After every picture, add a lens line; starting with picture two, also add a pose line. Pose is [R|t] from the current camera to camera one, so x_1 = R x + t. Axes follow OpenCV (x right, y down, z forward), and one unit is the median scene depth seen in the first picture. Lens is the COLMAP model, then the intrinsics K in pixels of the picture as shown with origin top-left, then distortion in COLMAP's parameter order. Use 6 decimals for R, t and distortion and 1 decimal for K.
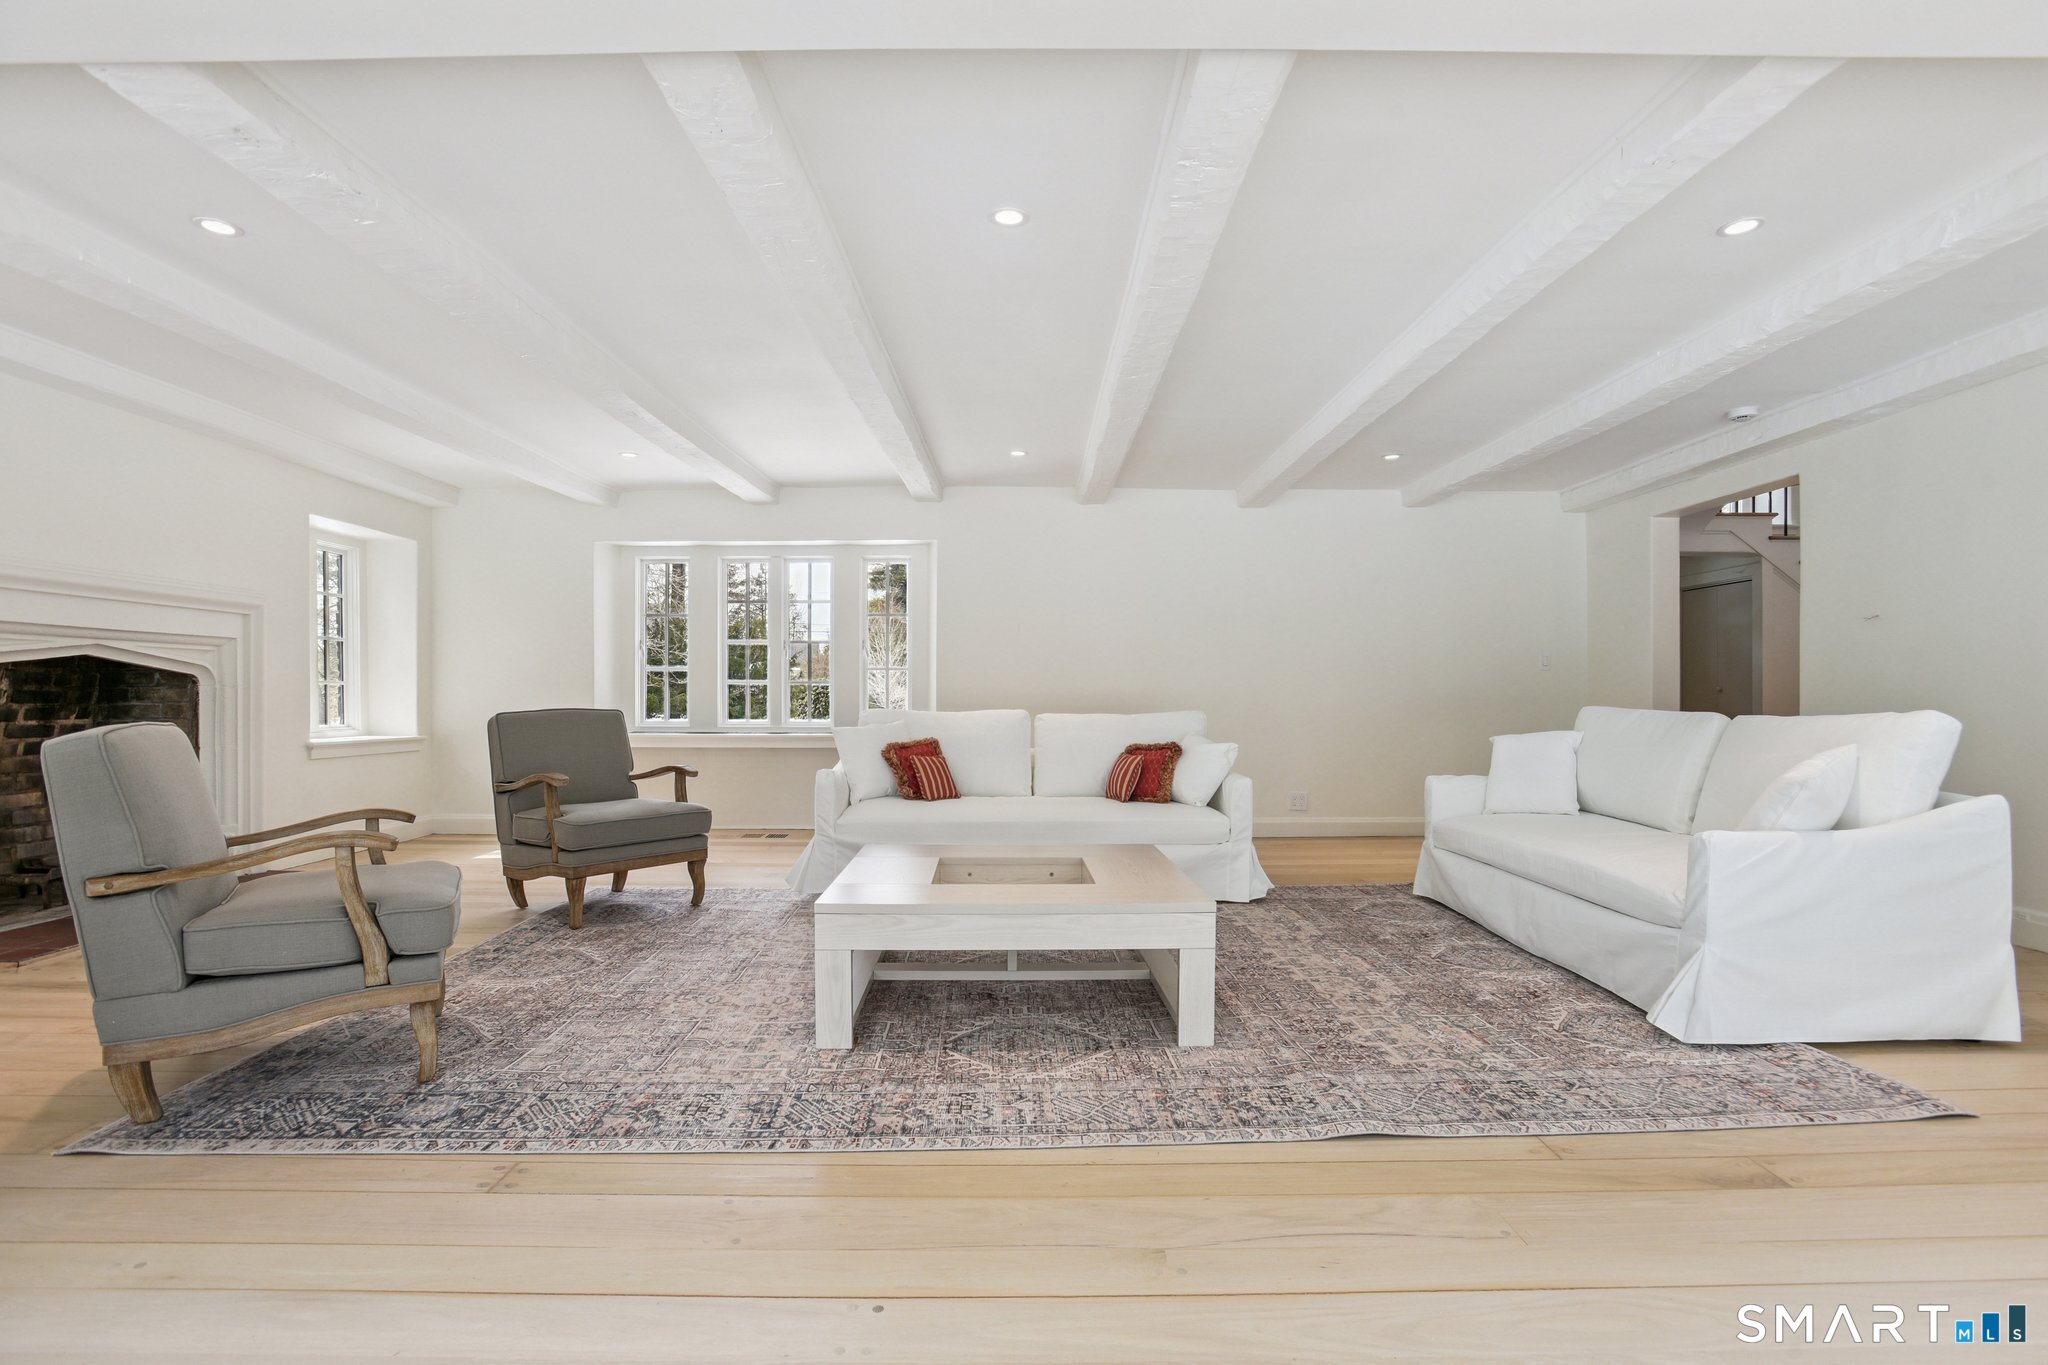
lens RADIAL K [[995.4, 0, 1013.0], [0, 995.4, 689.5], [0, 0, 1]] dist [-0.049001, 0.011466]
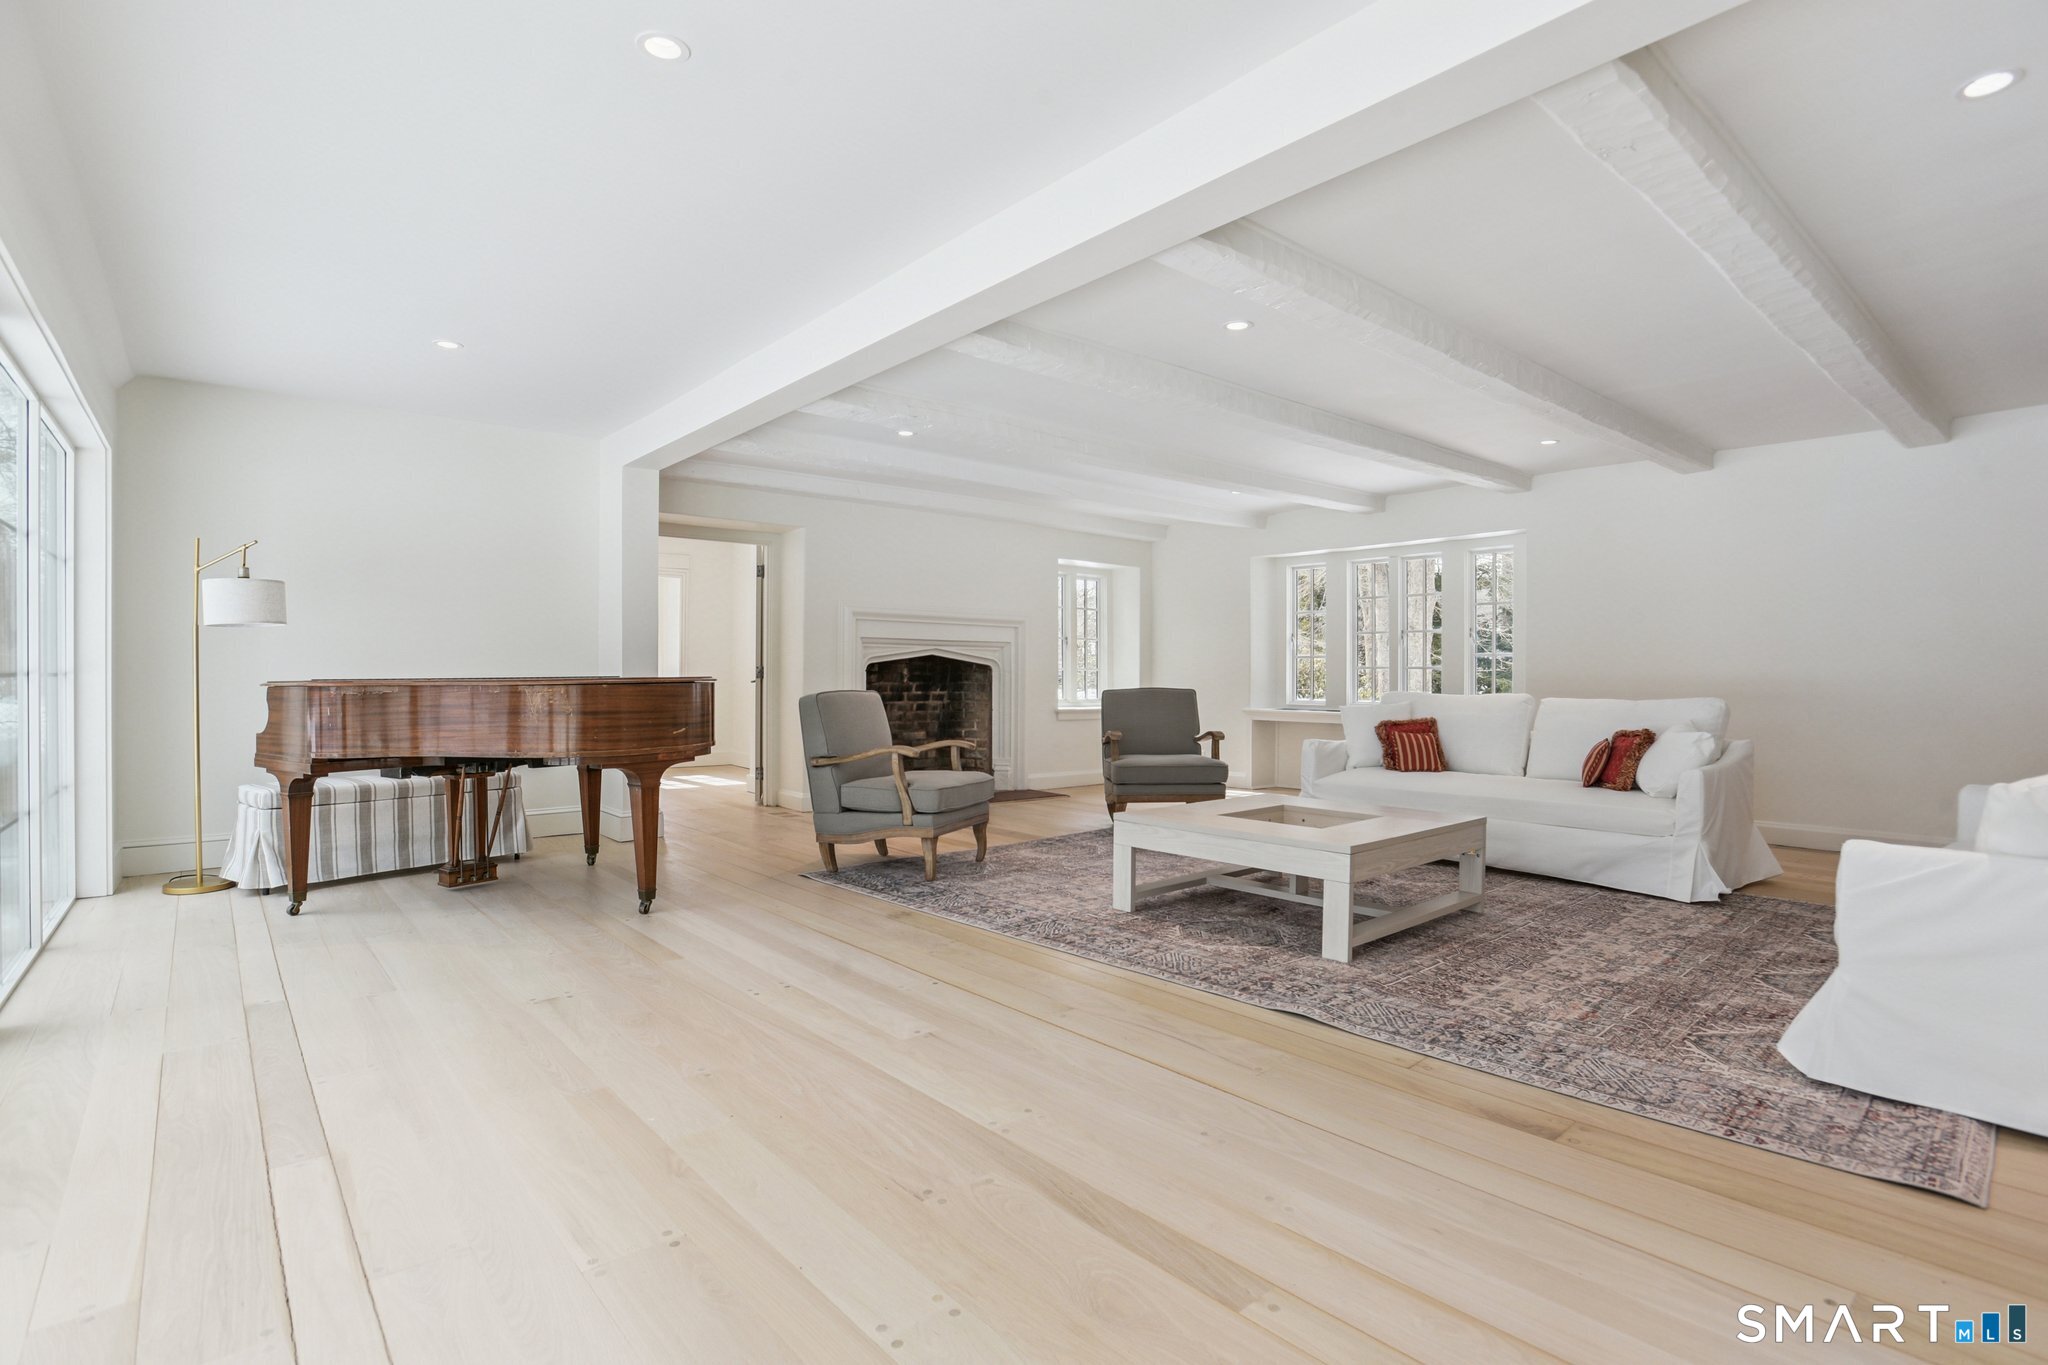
lens RADIAL K [[995.4, 0, 1036.9], [0, 995.4, 674.4], [0, 0, 1]] dist [-0.049001, 0.011466]
pose [[0.654715, 0.000320, -0.755876, 0.884121], [0.001761, 0.999997, 0.001949, -0.004730], [0.755874, -0.002608, 0.654712, -0.104365]]
